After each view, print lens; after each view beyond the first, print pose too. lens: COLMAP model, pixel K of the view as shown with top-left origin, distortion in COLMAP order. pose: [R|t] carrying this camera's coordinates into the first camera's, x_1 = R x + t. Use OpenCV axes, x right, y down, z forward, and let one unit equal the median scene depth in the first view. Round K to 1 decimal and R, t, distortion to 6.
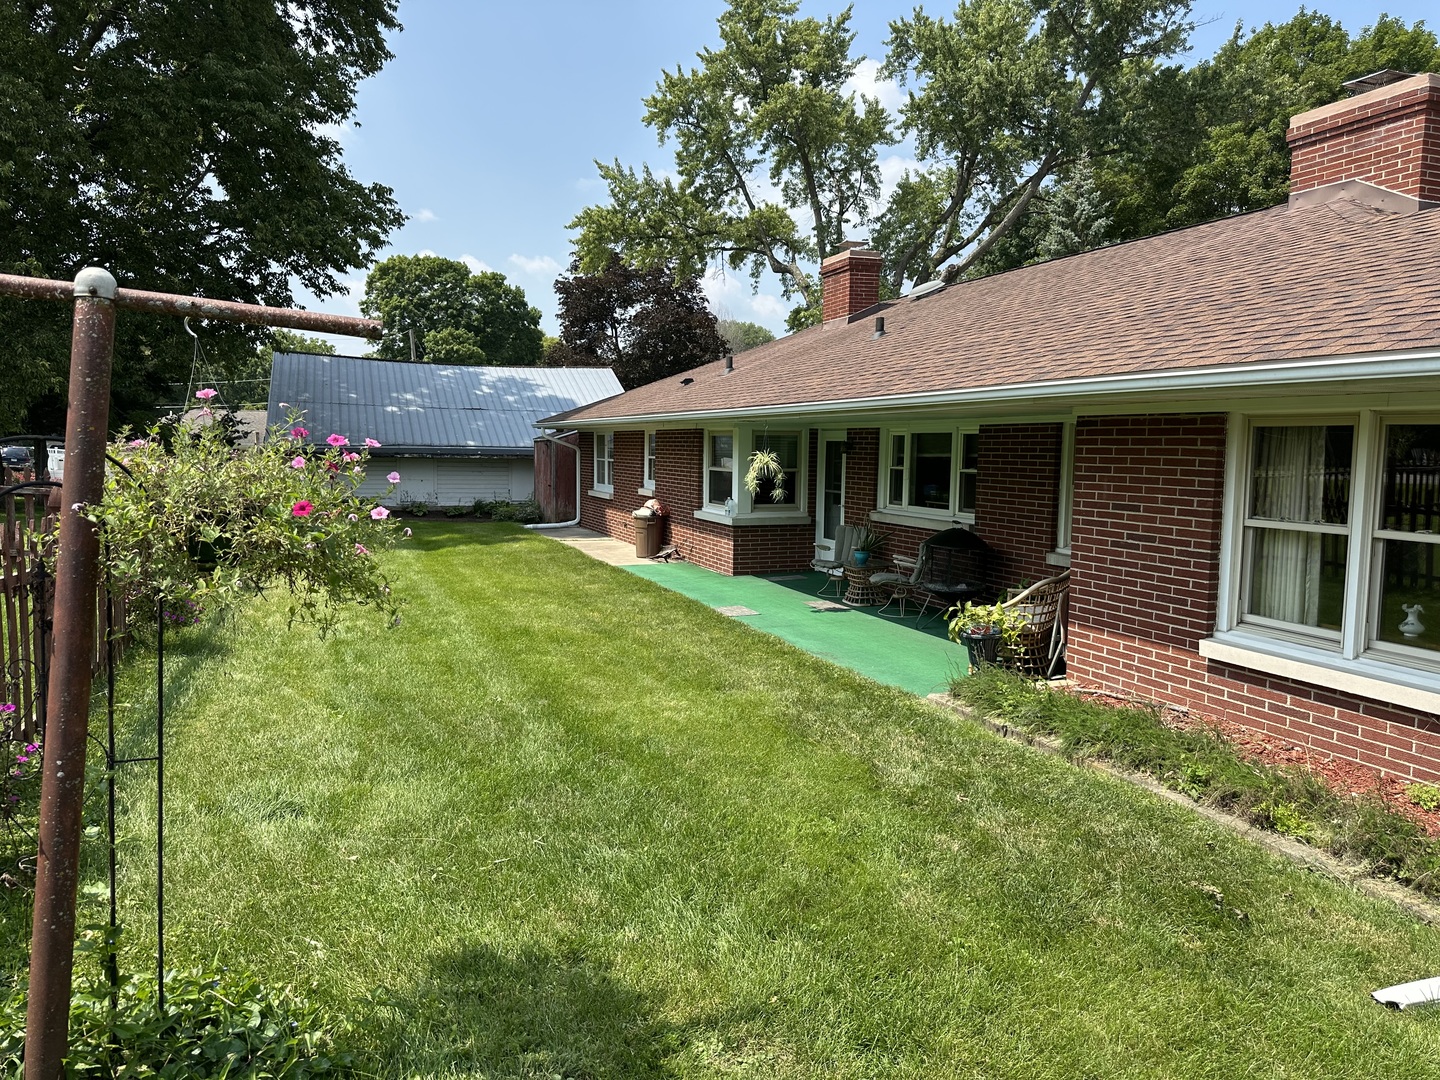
lens RADIAL K [[1018.4, 0, 720.0], [0, 1018.4, 540.0], [0, 0, 1]] dist [0.087550, -0.123061]
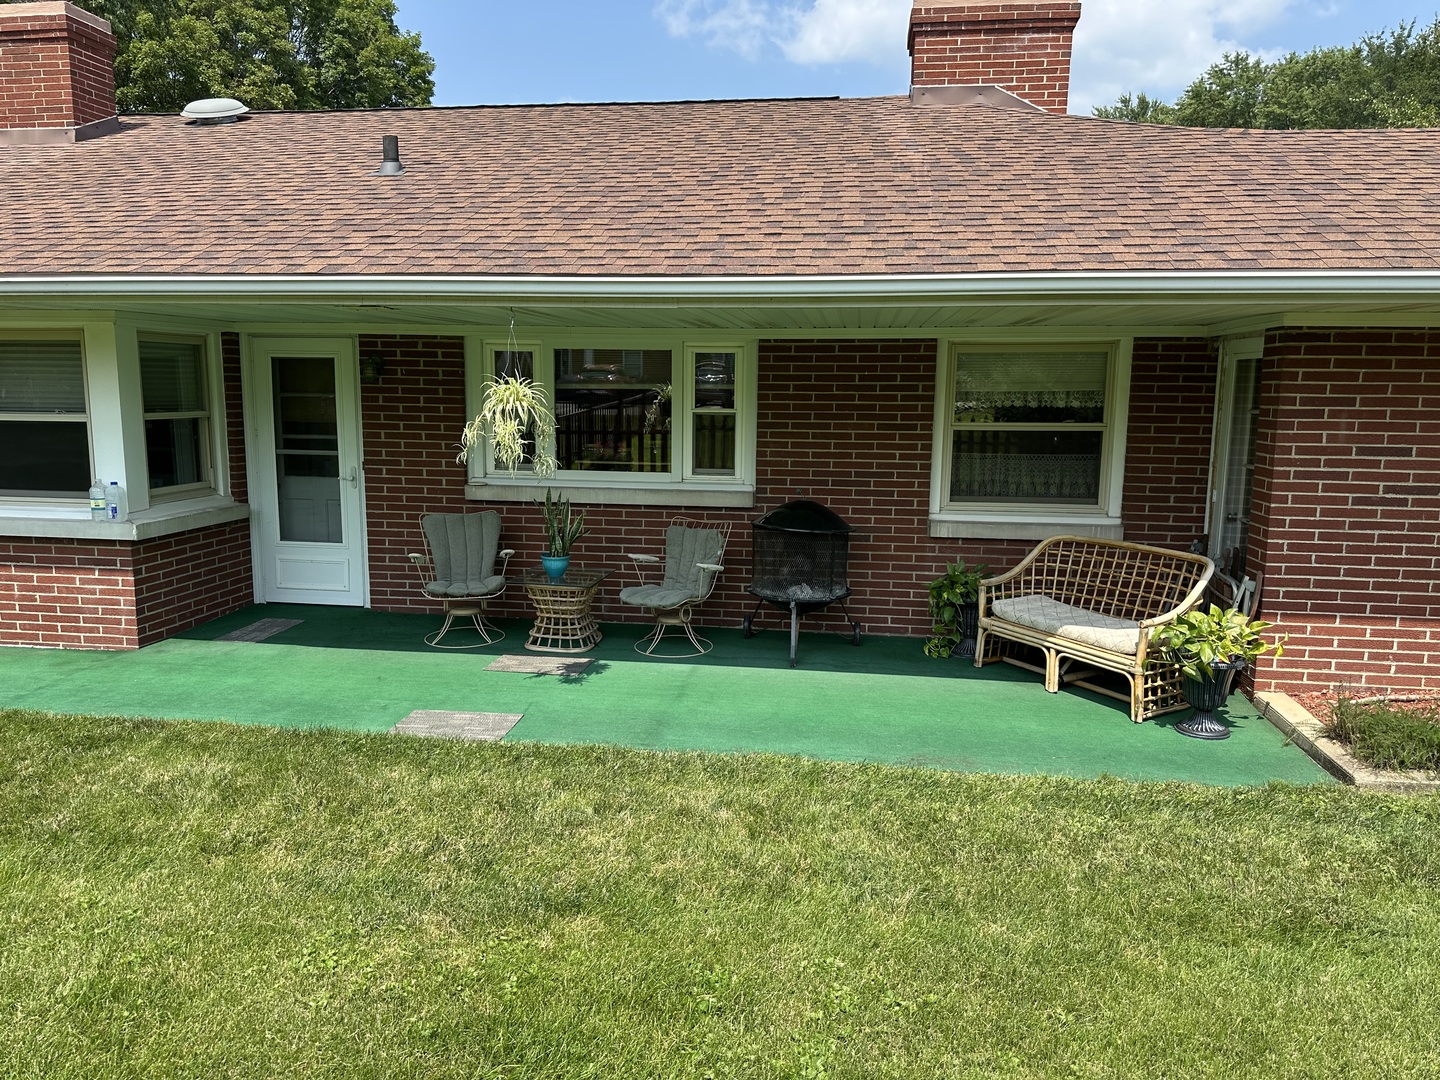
lens RADIAL K [[1018.4, 0, 720.0], [0, 1018.4, 540.0], [0, 0, 1]] dist [0.087550, -0.123061]
pose [[0.479615, -0.130592, 0.867707, -0.353460], [0.075326, 0.991341, 0.107564, -0.059785], [-0.874240, 0.013772, 0.485298, 0.740669]]
